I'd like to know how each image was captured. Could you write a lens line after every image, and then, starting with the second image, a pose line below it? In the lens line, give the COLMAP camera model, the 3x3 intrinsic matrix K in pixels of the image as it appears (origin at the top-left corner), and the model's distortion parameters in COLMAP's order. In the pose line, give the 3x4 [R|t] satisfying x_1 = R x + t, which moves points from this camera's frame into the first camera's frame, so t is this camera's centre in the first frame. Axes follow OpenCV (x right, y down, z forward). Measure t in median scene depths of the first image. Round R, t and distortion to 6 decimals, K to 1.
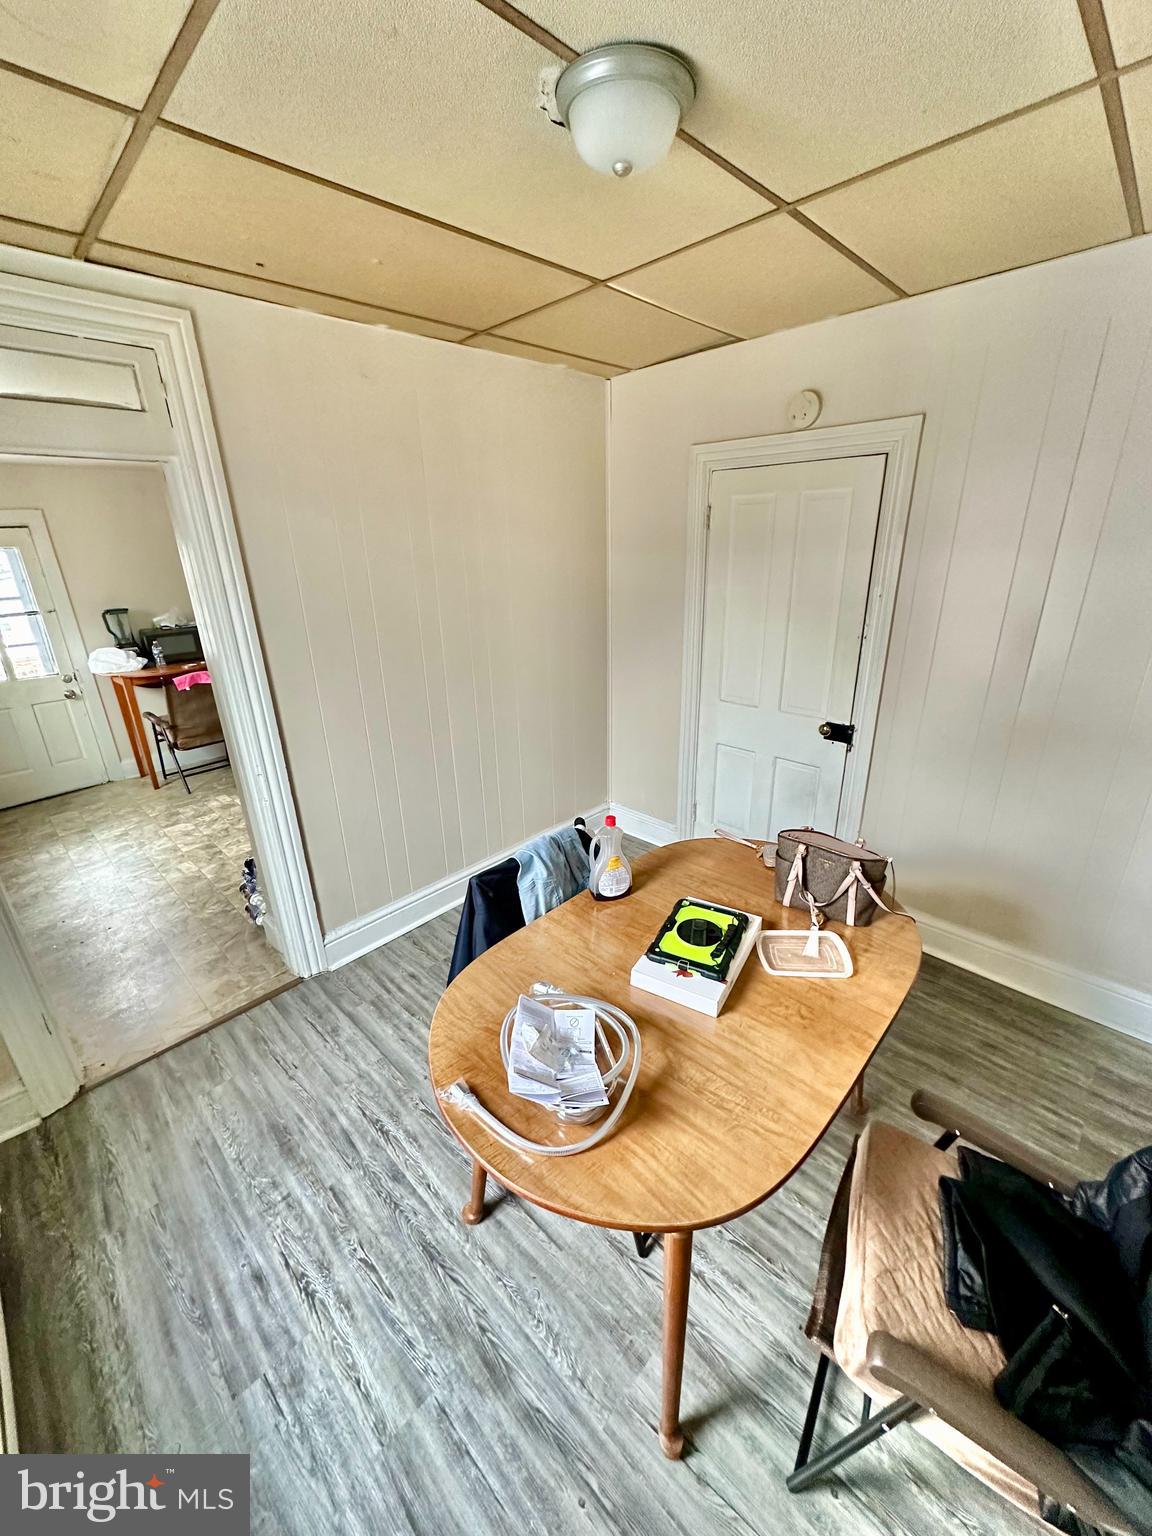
lens RADIAL K [[589.3, 0, 573.3], [0, 589.3, 771.7], [0, 0, 1]] dist [-0.015652, -0.000229]
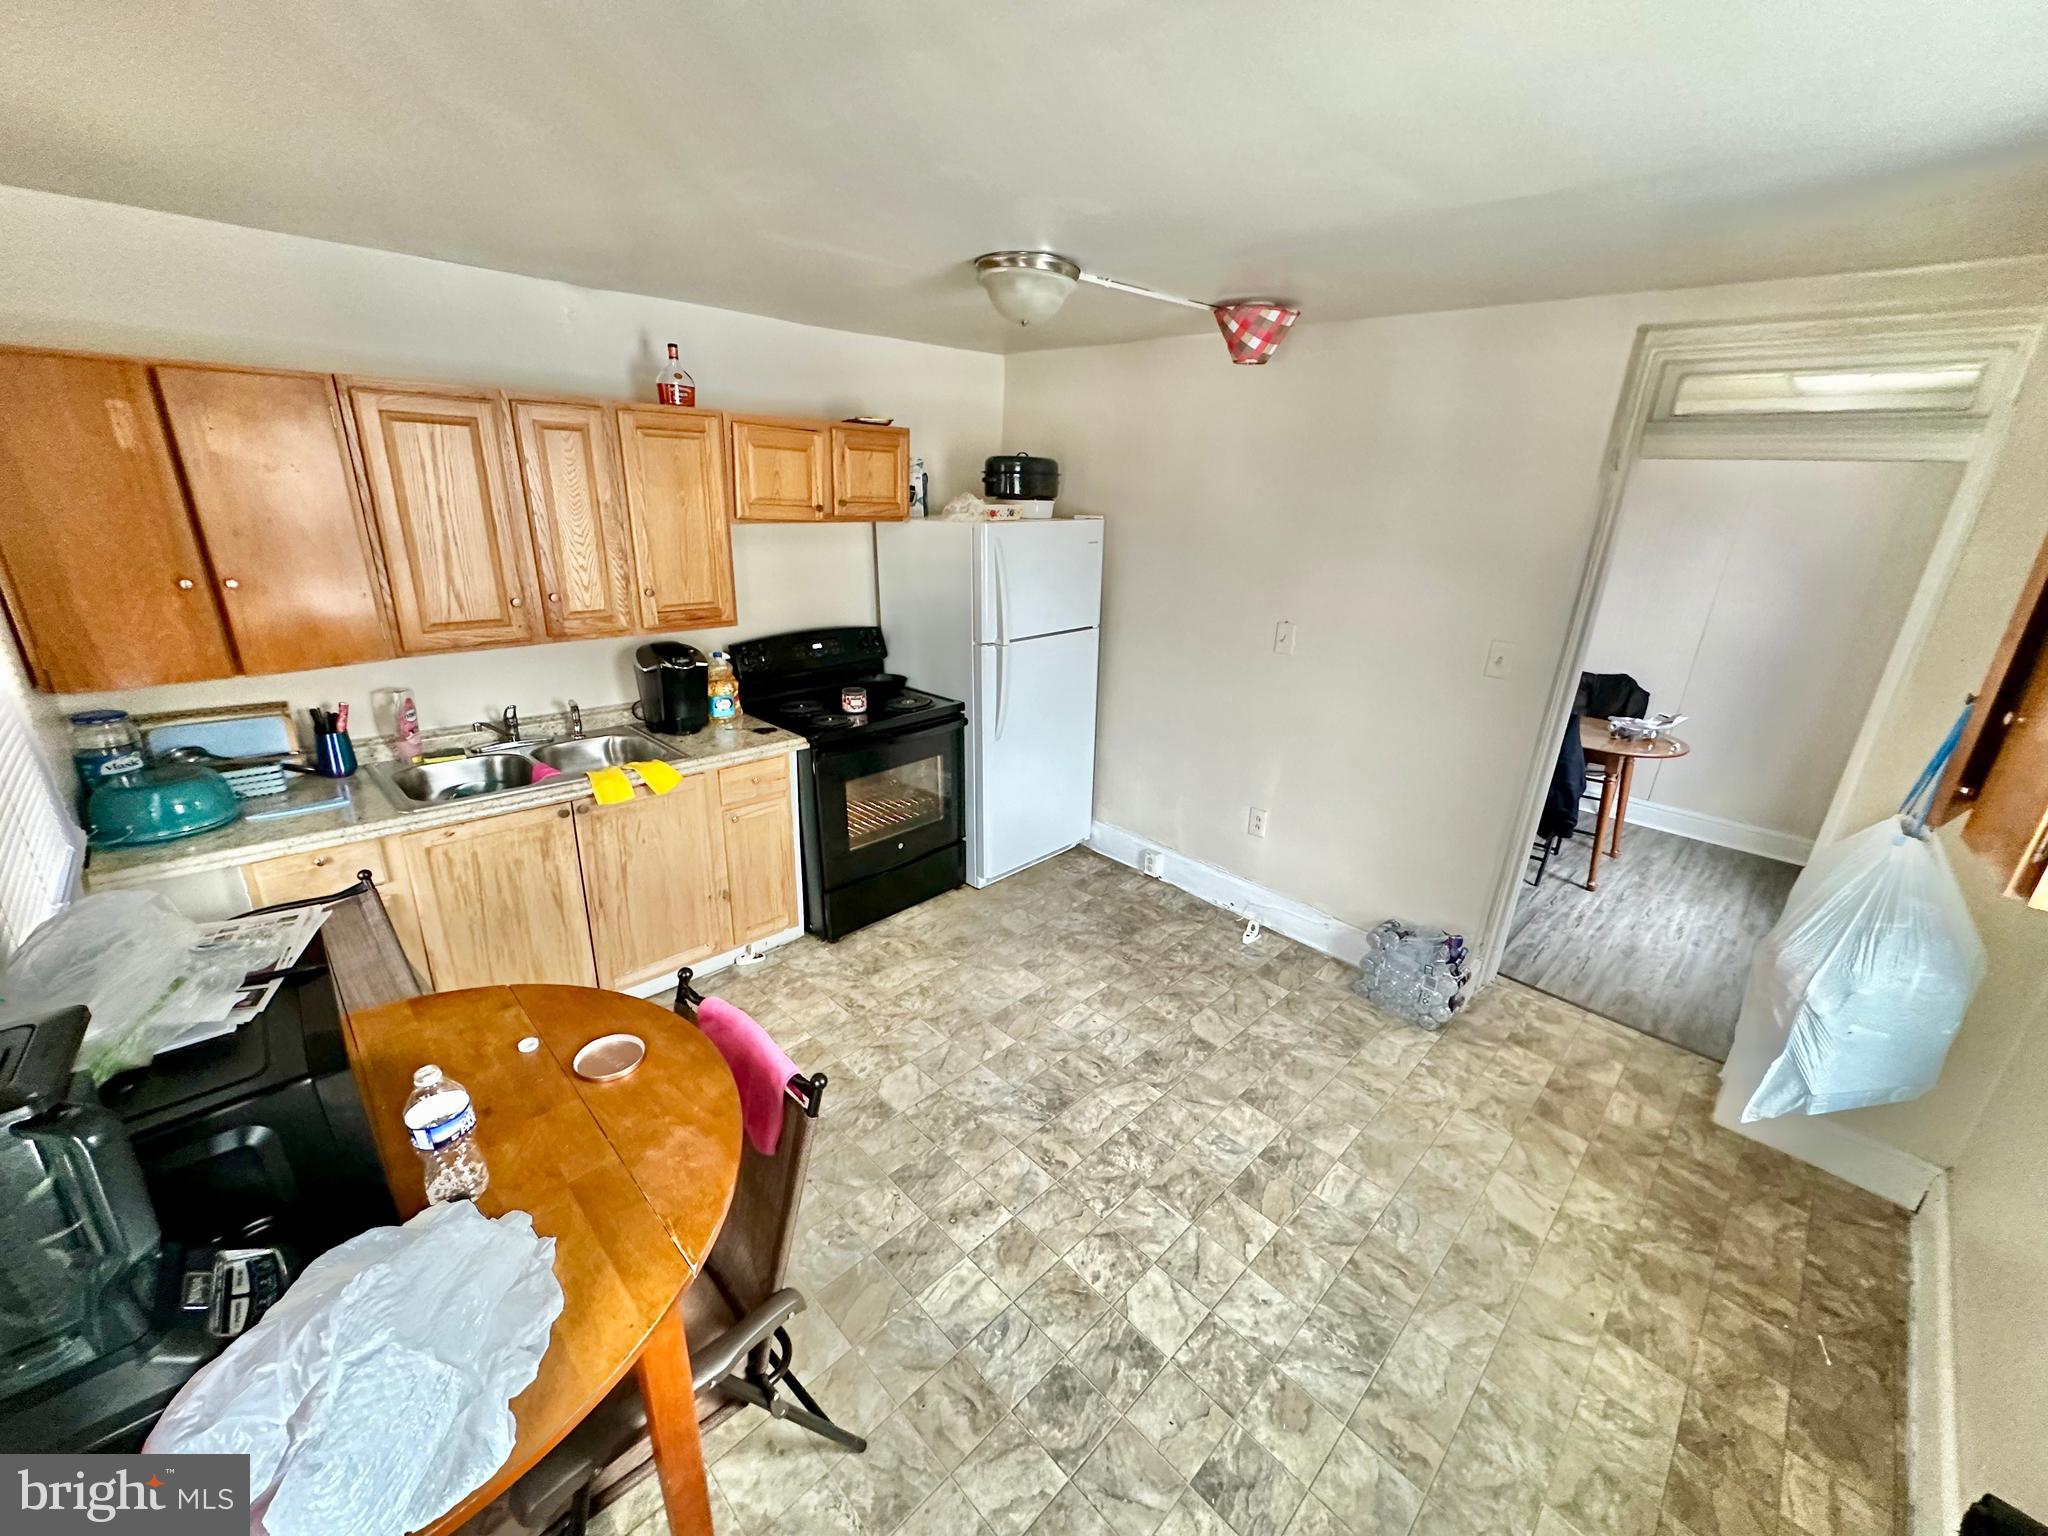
lens RADIAL K [[810.7, 0, 1024.0], [0, 810.7, 768.0], [0, 0, 1]] dist [0.000407, -0.000370]
pose [[0.028928, -0.298854, 0.953860, -0.925613], [0.309289, 0.910106, 0.275766, -0.319611], [-0.950528, 0.287041, 0.118760, 0.820850]]
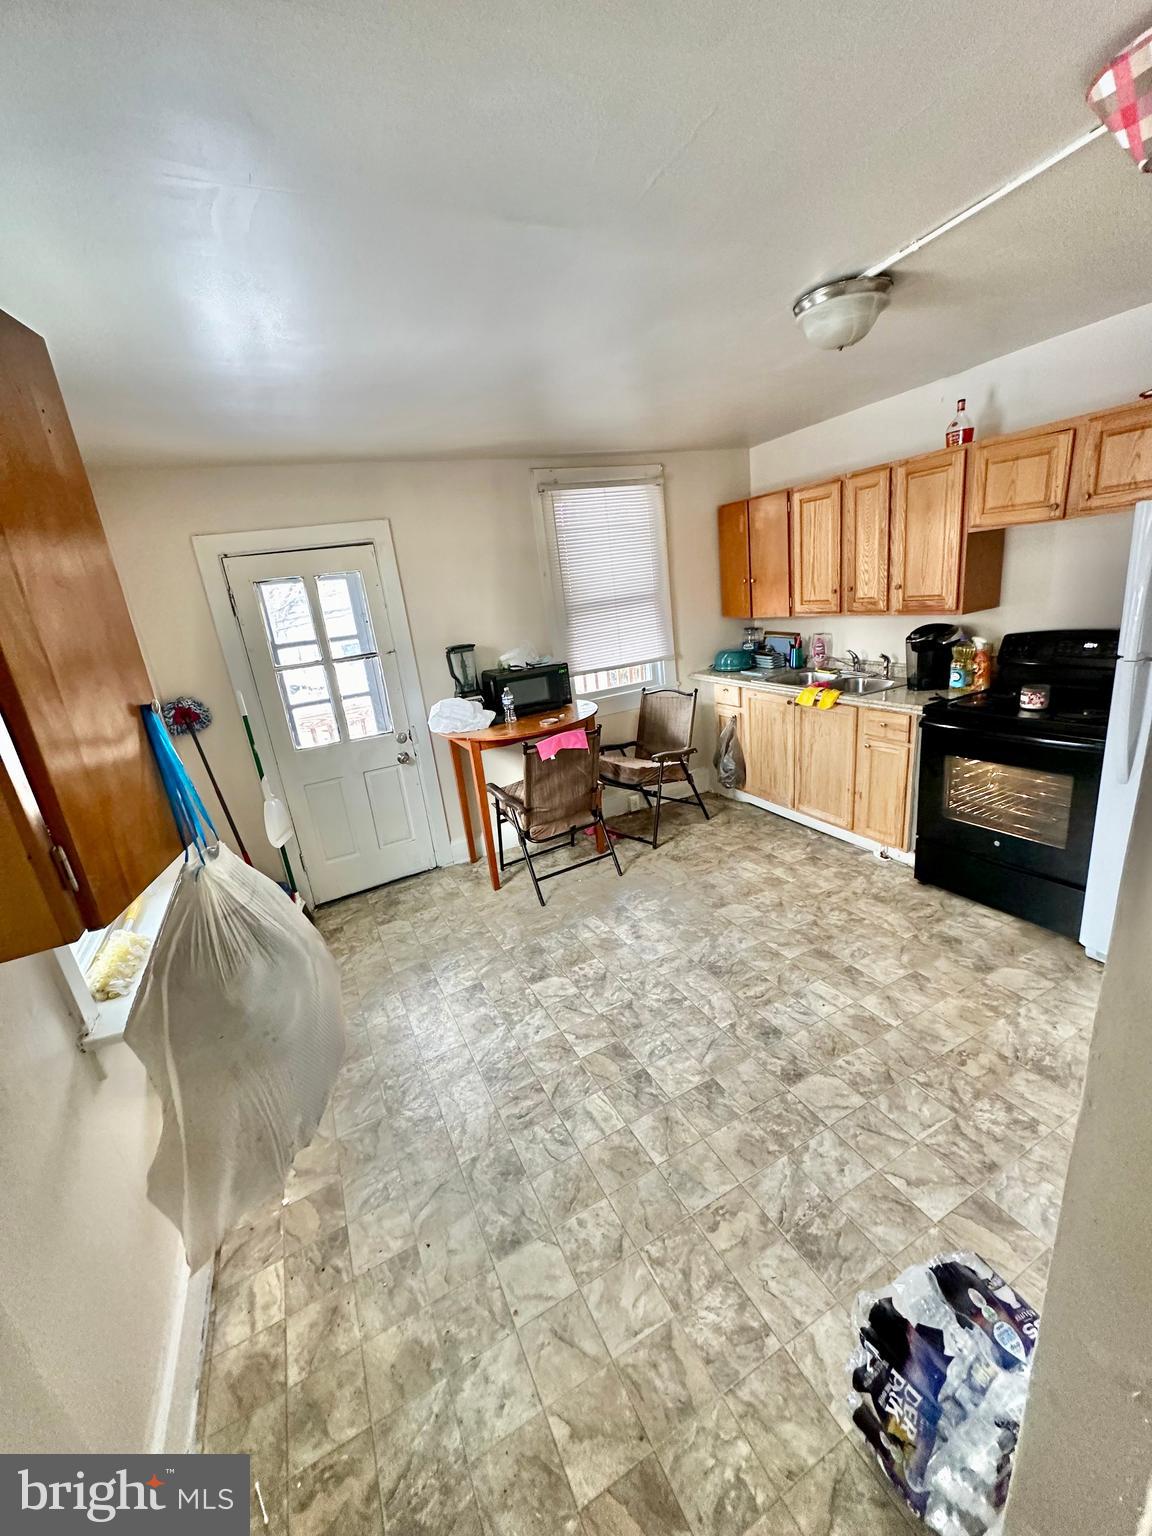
lens RADIAL K [[608.0, 0, 574.6], [0, 608.0, 766.4], [0, 0, 1]] dist [0.000407, -0.000370]
pose [[0.934142, 0.029925, -0.355644, -0.376647], [-0.042420, 0.998725, -0.027385, -0.112073], [0.354371, 0.040668, 0.934220, 0.338264]]
